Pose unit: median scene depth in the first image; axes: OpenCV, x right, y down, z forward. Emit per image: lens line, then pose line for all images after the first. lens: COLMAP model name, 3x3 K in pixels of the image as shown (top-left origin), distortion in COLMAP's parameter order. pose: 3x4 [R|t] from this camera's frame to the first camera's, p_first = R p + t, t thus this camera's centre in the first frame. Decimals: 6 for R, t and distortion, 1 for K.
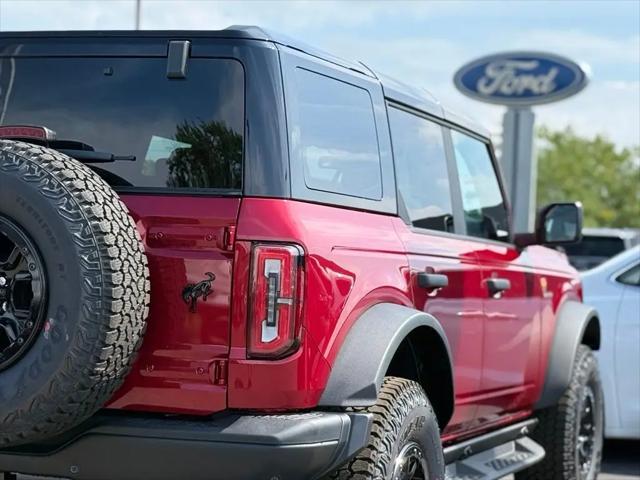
lens RADIAL K [[1595.0, 0, 320.0], [0, 1595.0, 240.0], [0, 0, 1]] dist [0.113040, 0.732912]
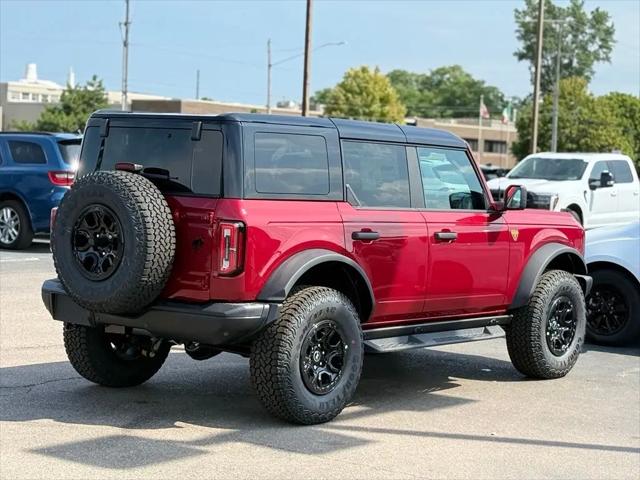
lens RADIAL K [[1429.6, 0, 320.0], [0, 1429.6, 240.0], [0, 0, 1]] dist [0.094964, 0.075331]
pose [[0.951085, 0.017353, -0.308442, 0.661320], [0.000252, 0.998377, 0.056944, -0.079861], [0.308929, -0.054236, 0.949537, -0.740638]]
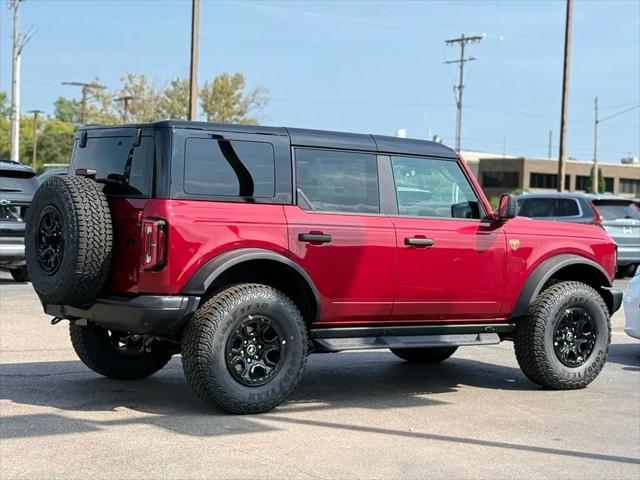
lens RADIAL K [[1328.6, 0, 320.0], [0, 1328.6, 240.0], [0, 0, 1]] dist [0.126448, 0.199150]
pose [[0.830232, 0.005258, -0.557394, 1.212059], [0.004569, 0.999858, 0.016238, 0.001959], [0.557400, -0.016028, 0.830090, -0.424960]]
